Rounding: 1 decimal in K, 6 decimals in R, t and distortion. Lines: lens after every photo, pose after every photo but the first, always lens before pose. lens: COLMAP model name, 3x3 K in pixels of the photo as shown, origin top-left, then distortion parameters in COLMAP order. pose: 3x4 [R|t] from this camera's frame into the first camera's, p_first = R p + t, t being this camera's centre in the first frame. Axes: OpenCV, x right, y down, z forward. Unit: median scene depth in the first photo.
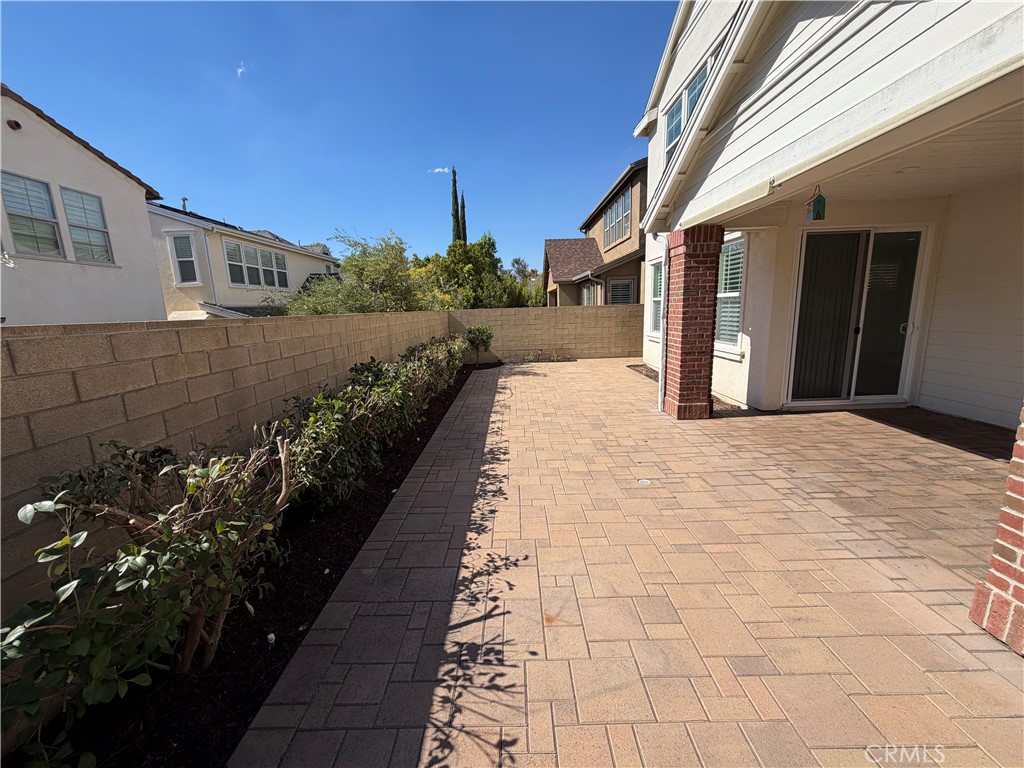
lens RADIAL K [[406.6, 0, 512.0], [0, 406.6, 384.0], [0, 0, 1]] dist [-0.001044, -0.000317]
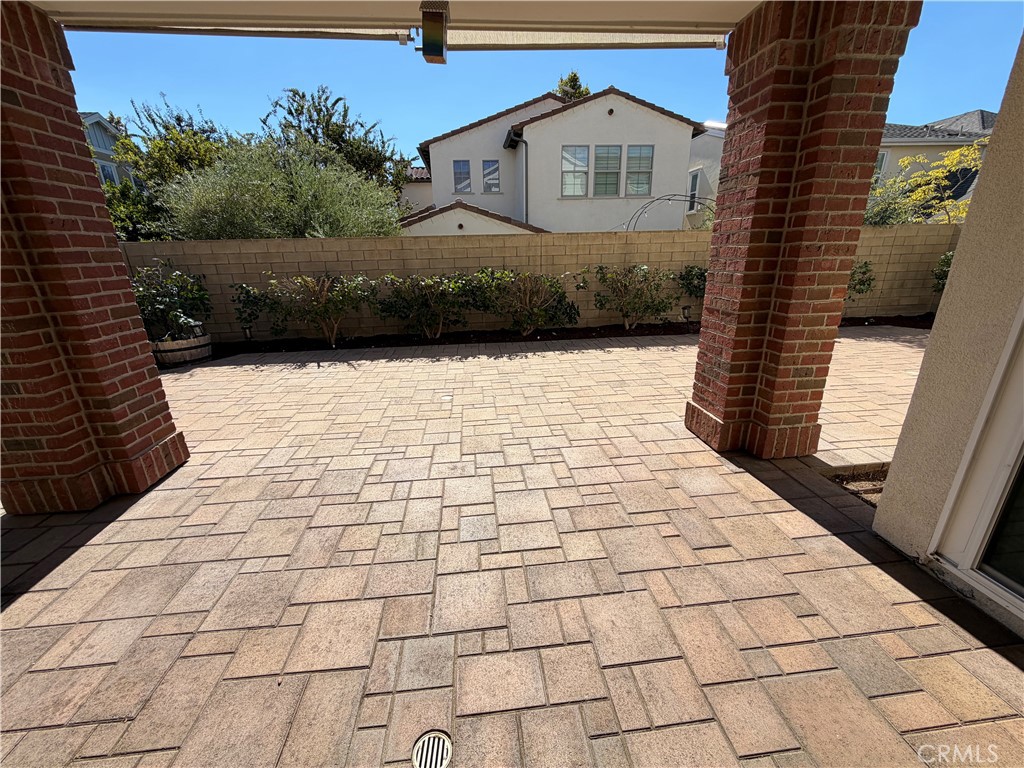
lens RADIAL K [[406.6, 0, 512.0], [0, 406.6, 384.0], [0, 0, 1]] dist [-0.001044, -0.000317]
pose [[0.106361, 0.342967, -0.933306, 1.123594], [-0.156946, 0.932655, 0.324842, -0.145014], [0.981863, 0.111928, 0.153025, 0.835182]]
